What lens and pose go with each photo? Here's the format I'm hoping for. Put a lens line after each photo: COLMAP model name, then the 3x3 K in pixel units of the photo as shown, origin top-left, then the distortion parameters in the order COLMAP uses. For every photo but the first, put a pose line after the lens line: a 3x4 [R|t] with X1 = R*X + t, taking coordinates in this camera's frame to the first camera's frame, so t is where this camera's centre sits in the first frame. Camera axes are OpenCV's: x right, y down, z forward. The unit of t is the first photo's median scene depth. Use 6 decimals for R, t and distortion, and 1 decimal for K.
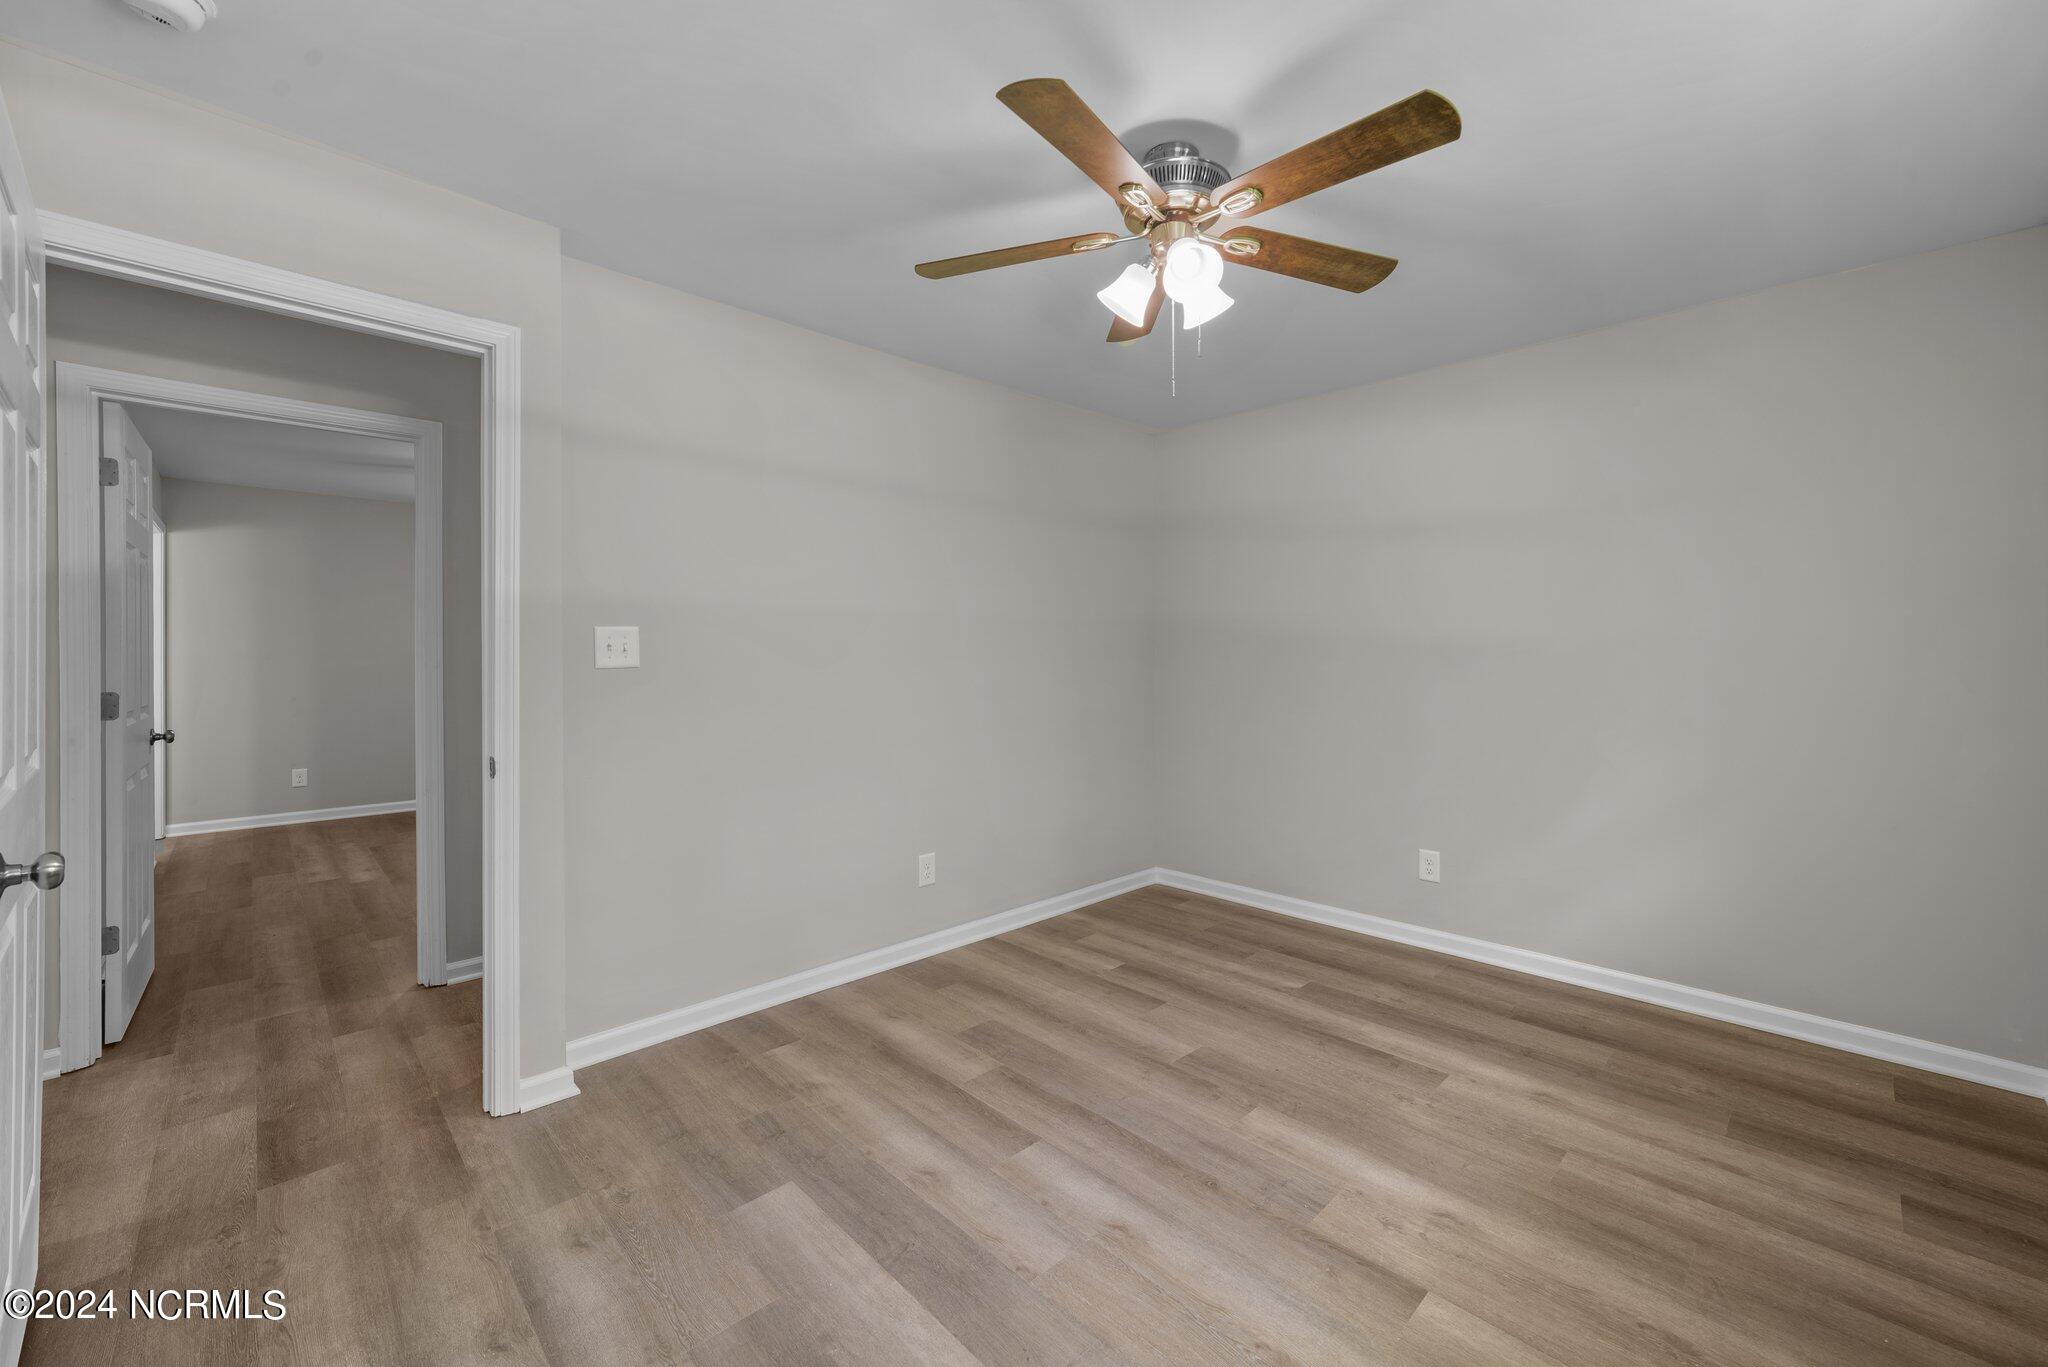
lens RADIAL K [[821.7, 0, 1028.3], [0, 821.7, 659.8], [0, 0, 1]] dist [0.000365, 0.000731]
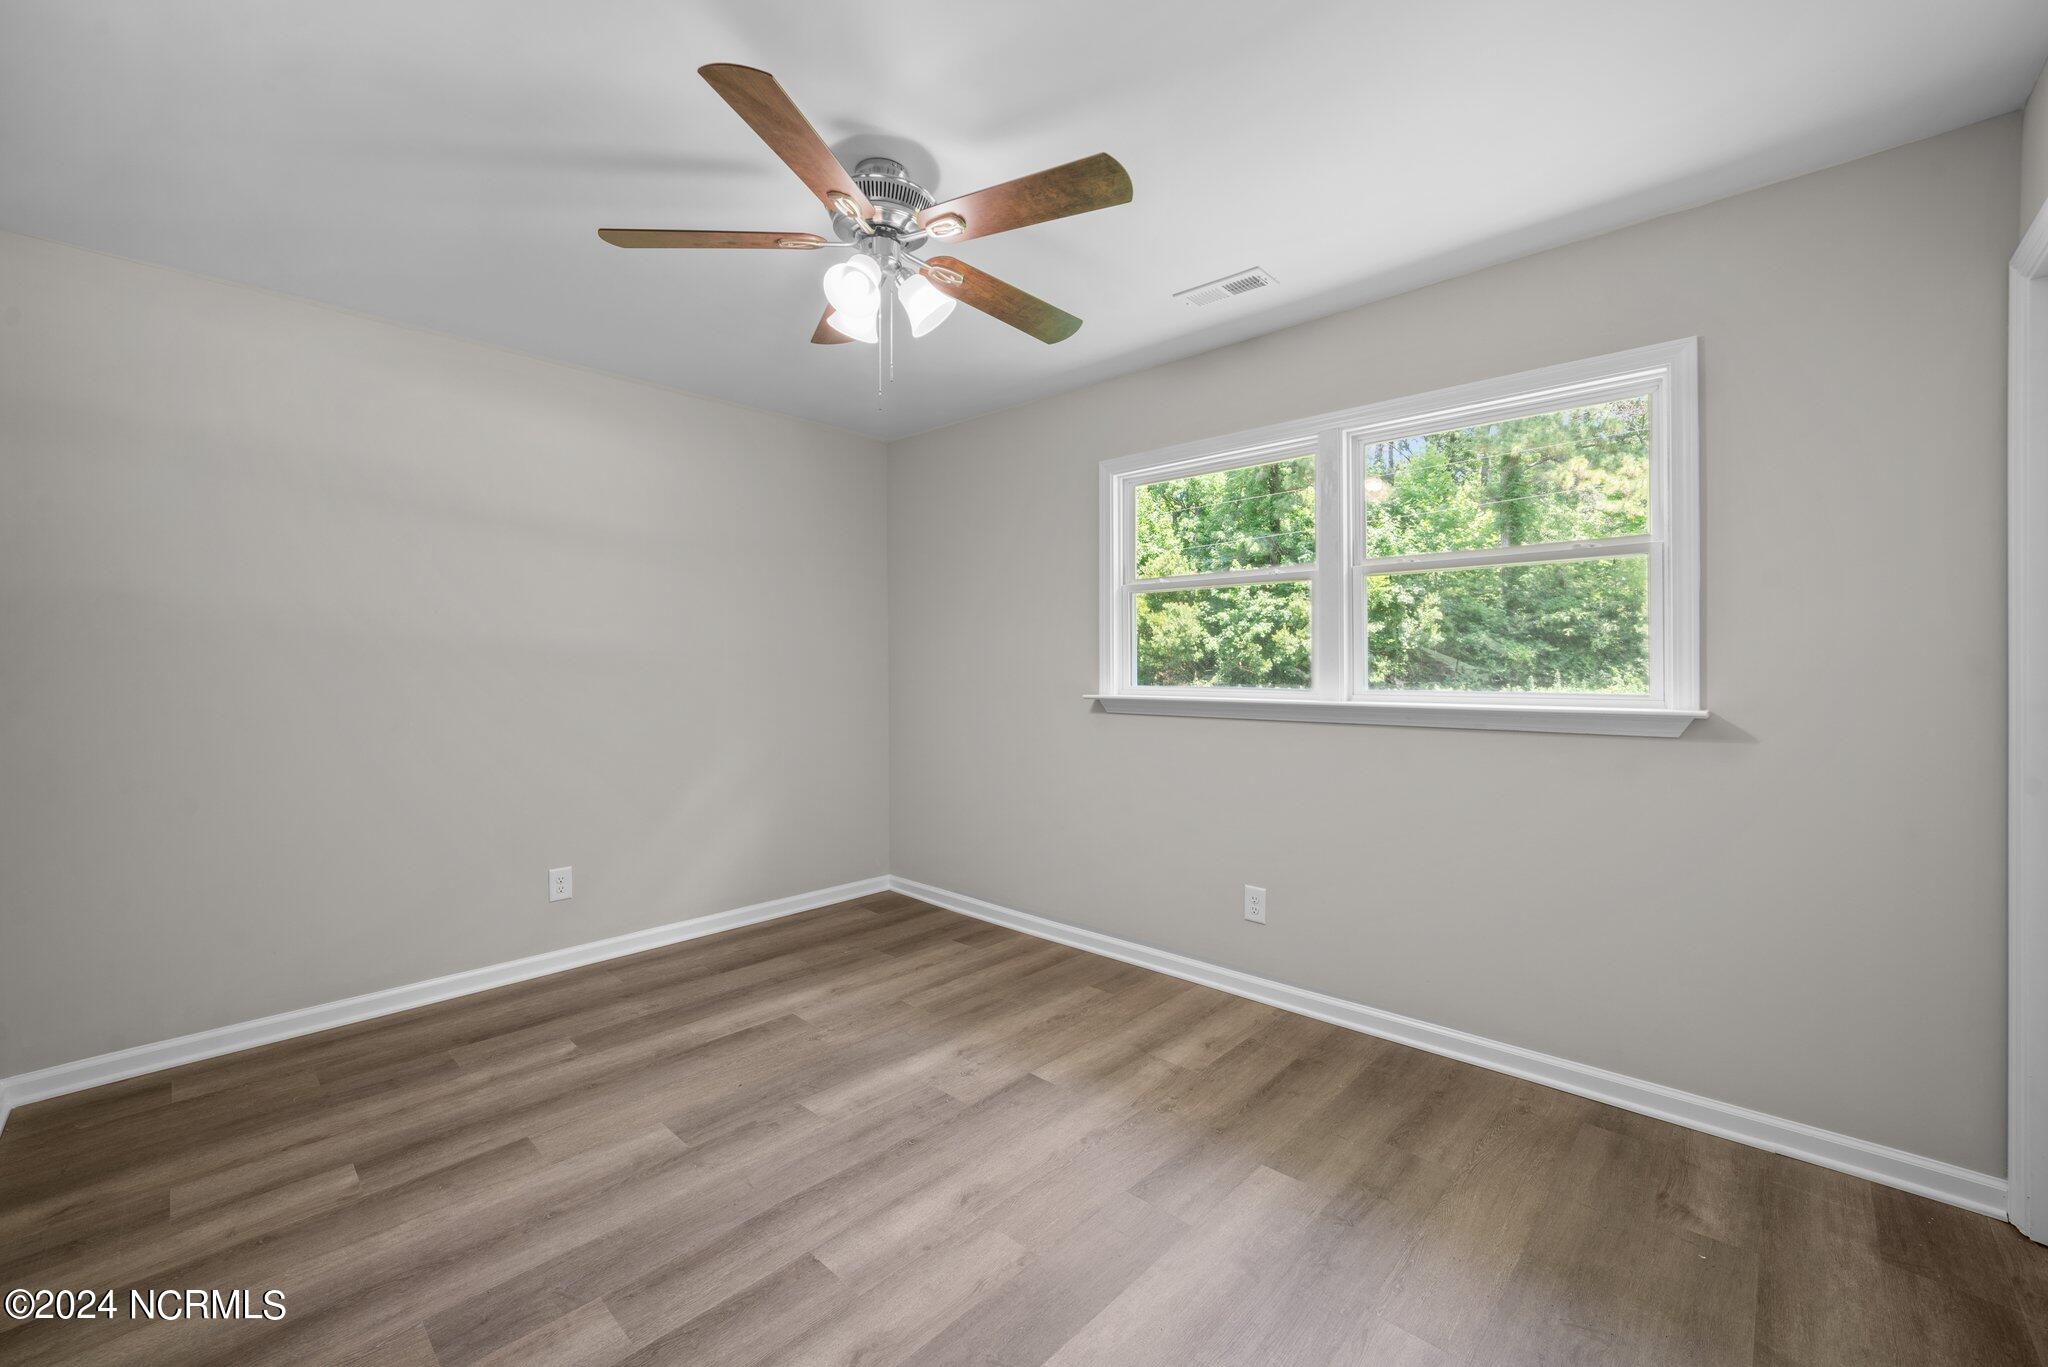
lens RADIAL K [[821.7, 0, 1028.3], [0, 821.7, 659.8], [0, 0, 1]] dist [0.000365, 0.000731]
pose [[-0.050242, 0.010561, 0.998681, -0.718739], [0.002080, 0.999943, -0.010470, -0.000021], [-0.998735, 0.001551, -0.050261, 0.719033]]
